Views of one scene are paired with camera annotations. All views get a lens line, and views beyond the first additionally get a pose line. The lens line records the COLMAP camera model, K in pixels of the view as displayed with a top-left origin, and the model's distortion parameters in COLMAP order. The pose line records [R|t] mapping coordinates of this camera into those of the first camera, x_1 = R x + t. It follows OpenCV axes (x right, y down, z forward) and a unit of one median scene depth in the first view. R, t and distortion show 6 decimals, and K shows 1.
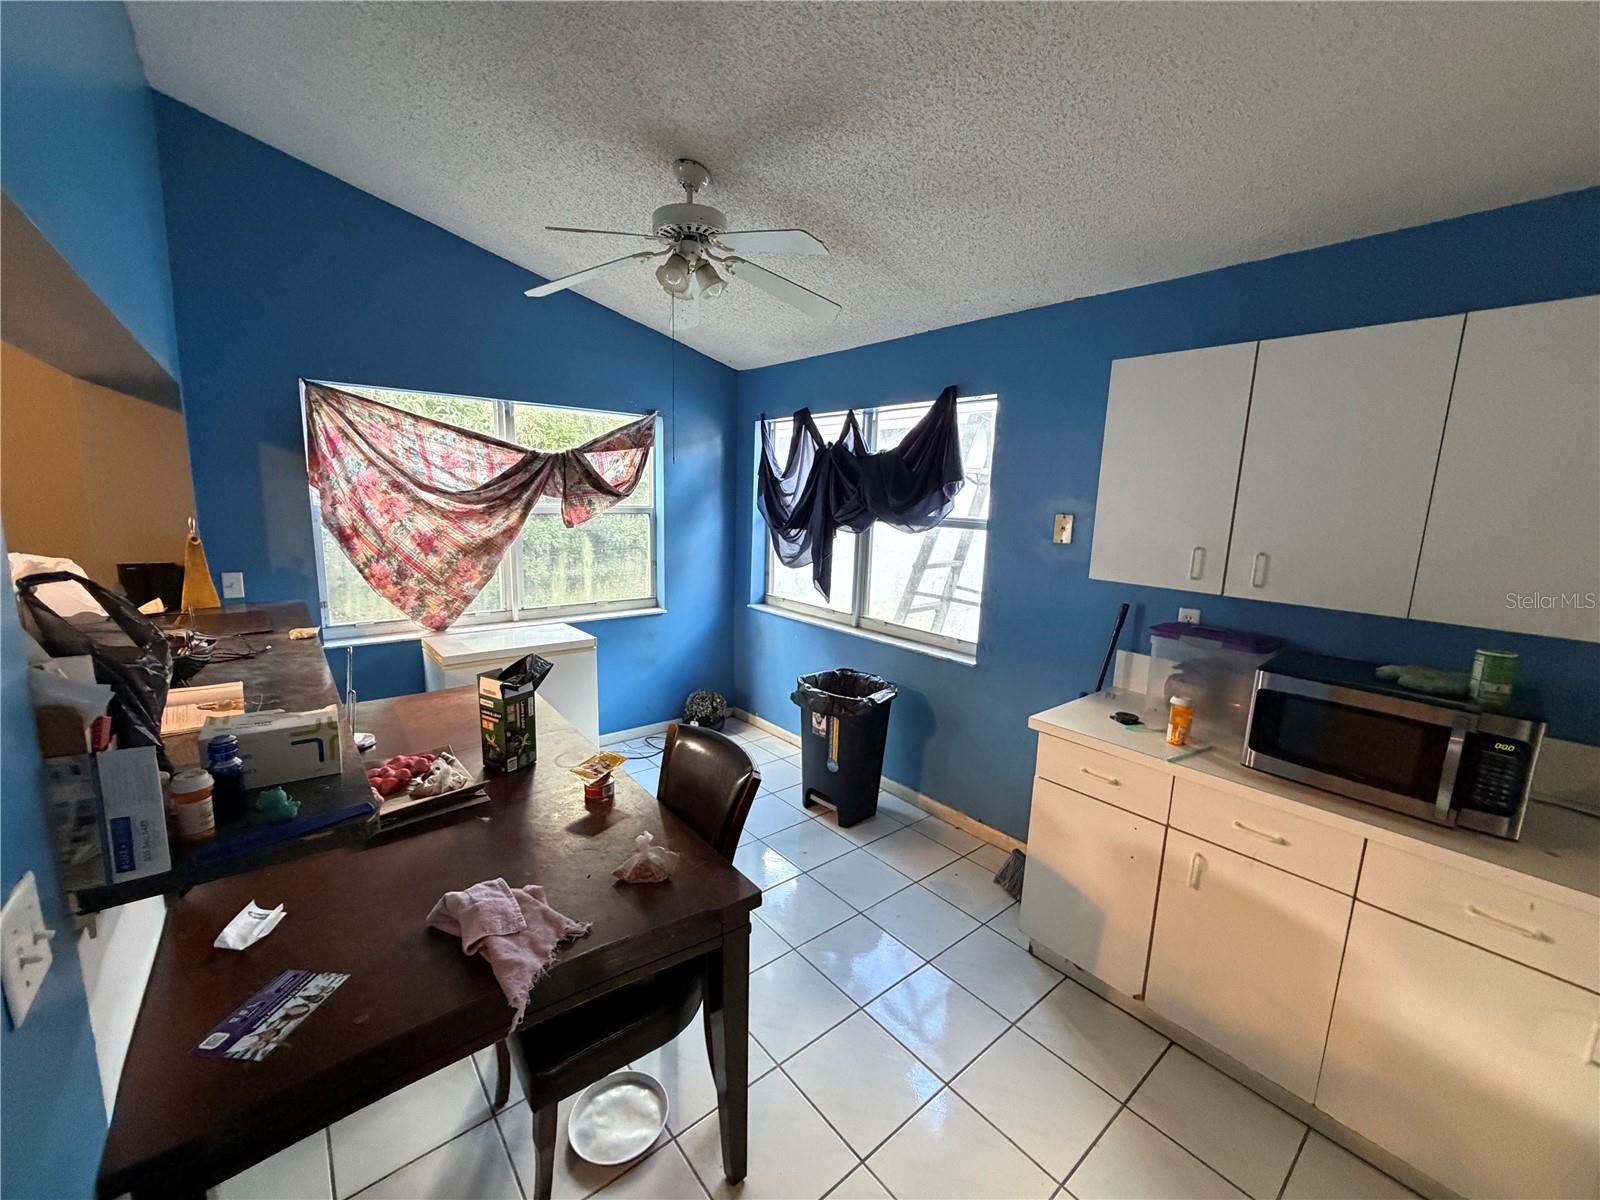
lens RADIAL K [[640.7, 0, 800.0], [0, 640.7, 600.0], [0, 0, 1]] dist [-0.000831, -0.000184]
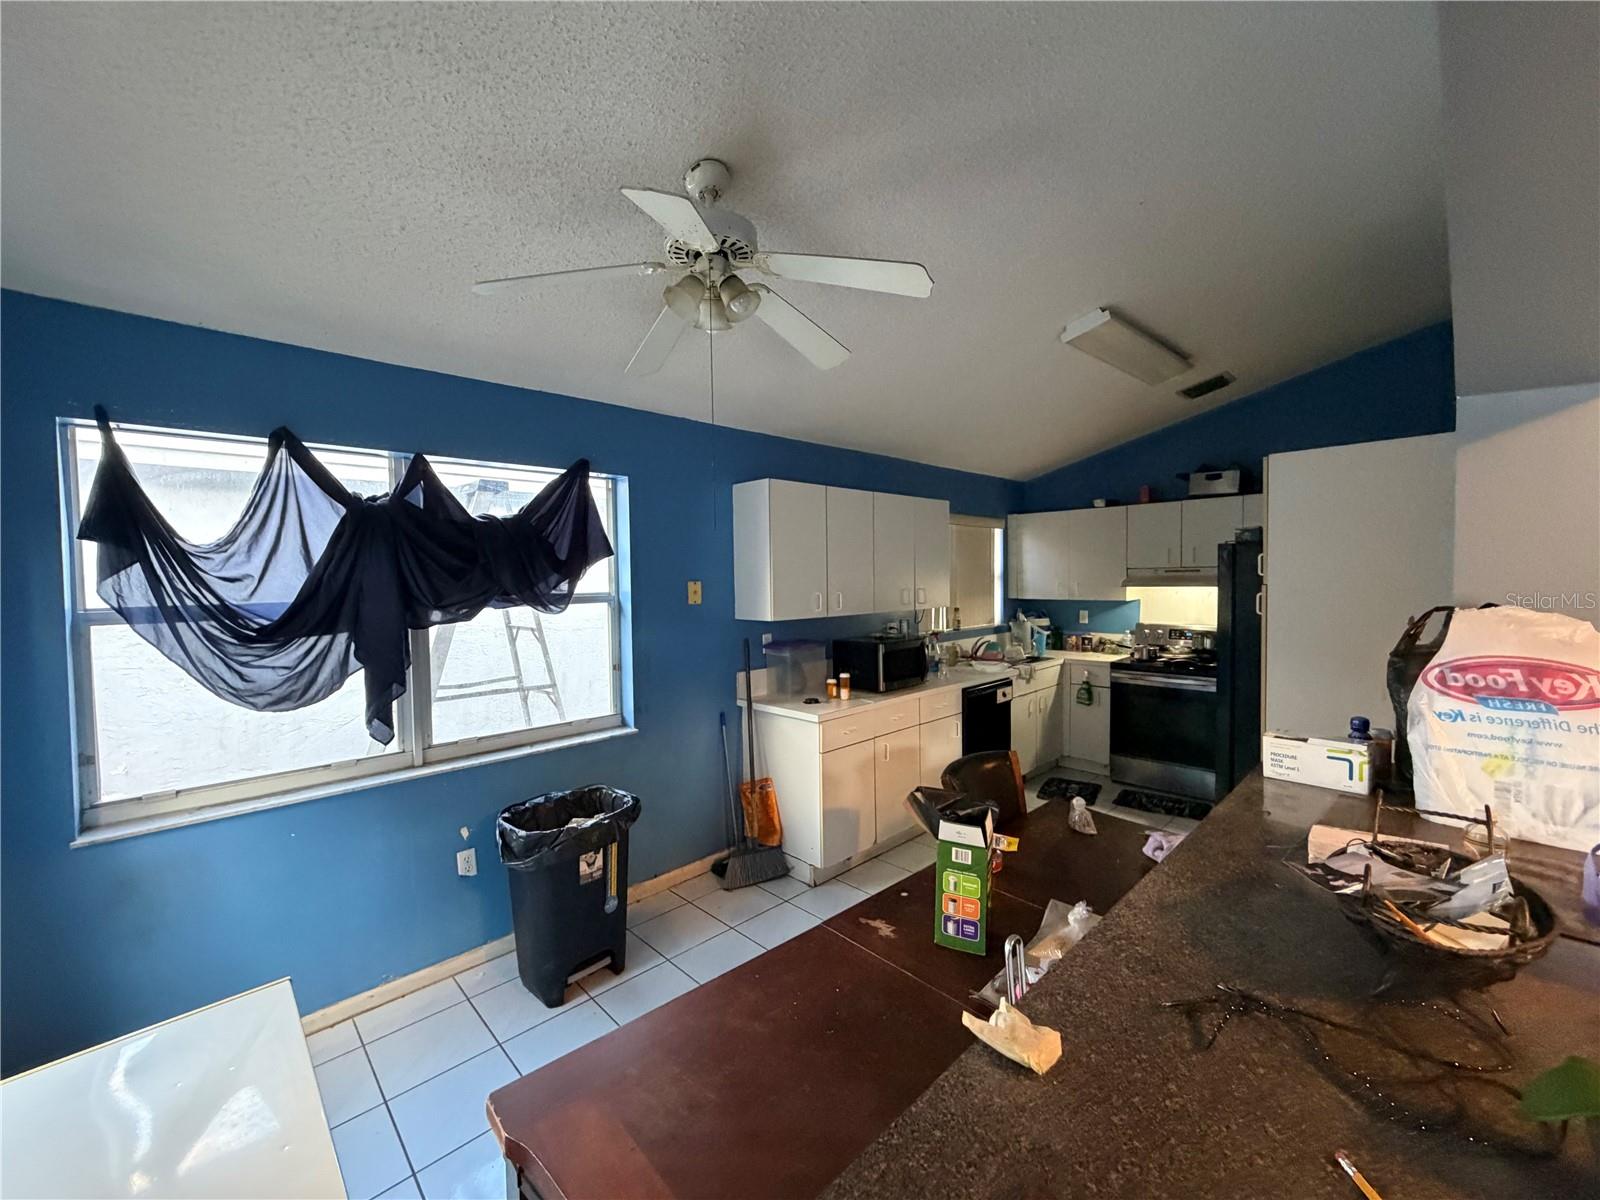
lens RADIAL K [[640.7, 0, 800.0], [0, 640.7, 600.0], [0, 0, 1]] dist [-0.000831, -0.000184]
pose [[-0.067854, -0.073786, 0.994963, -0.726735], [0.178076, 0.980352, 0.084847, -0.140367], [-0.981674, 0.182936, -0.053382, 0.730331]]
